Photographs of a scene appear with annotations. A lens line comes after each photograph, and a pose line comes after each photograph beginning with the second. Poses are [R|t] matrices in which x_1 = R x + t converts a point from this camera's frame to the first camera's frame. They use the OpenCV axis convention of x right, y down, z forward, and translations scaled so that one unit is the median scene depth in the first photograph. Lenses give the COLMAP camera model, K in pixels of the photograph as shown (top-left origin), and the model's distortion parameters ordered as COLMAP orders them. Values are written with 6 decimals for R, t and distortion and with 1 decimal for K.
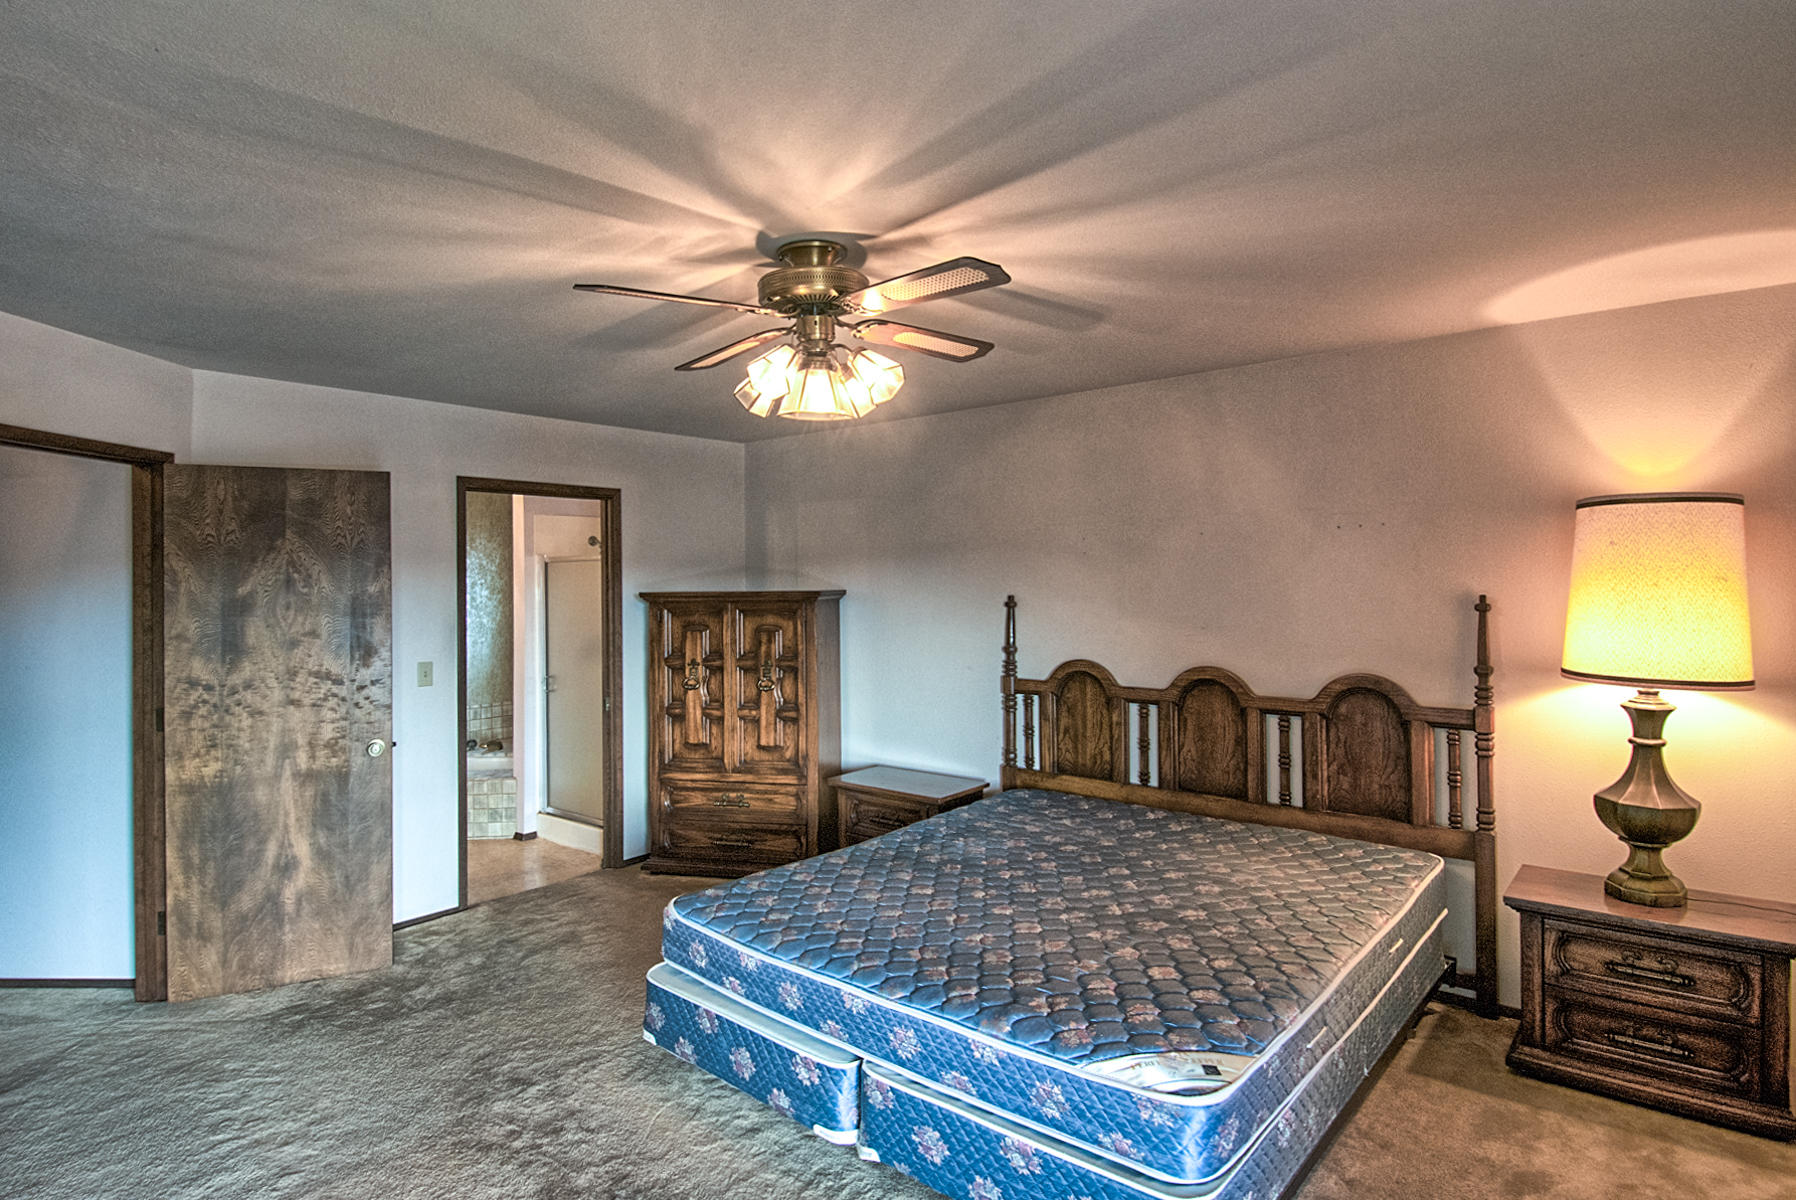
lens RADIAL K [[982.4, 0, 894.4], [0, 982.4, 575.7], [0, 0, 1]] dist [0.002339, -0.034300]
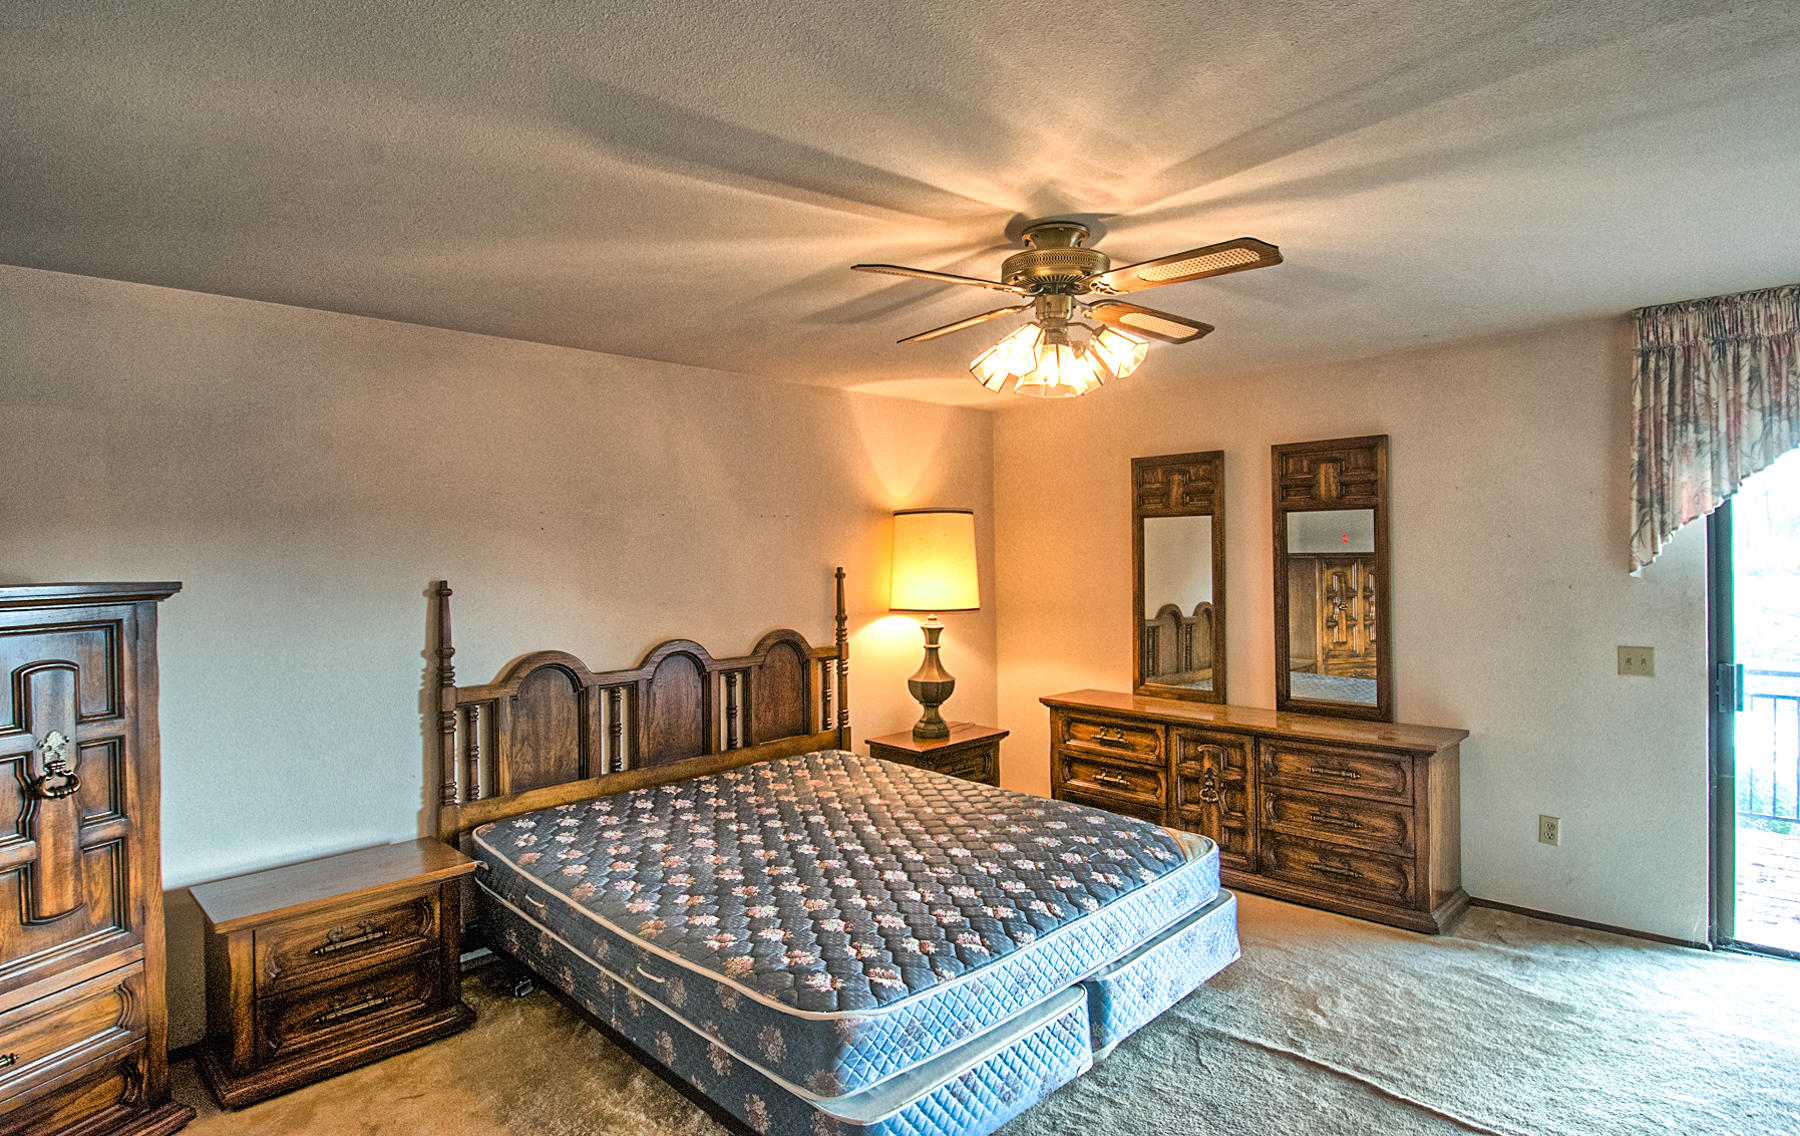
lens RADIAL K [[895.3, 0, 895.0], [0, 895.3, 525.8], [0, 0, 1]] dist [-0.000054, -0.000473]
pose [[0.091074, 0.038879, 0.995085, -0.745063], [0.016642, 0.999039, -0.040557, 0.012922], [-0.995705, 0.020253, 0.090339, 0.780004]]
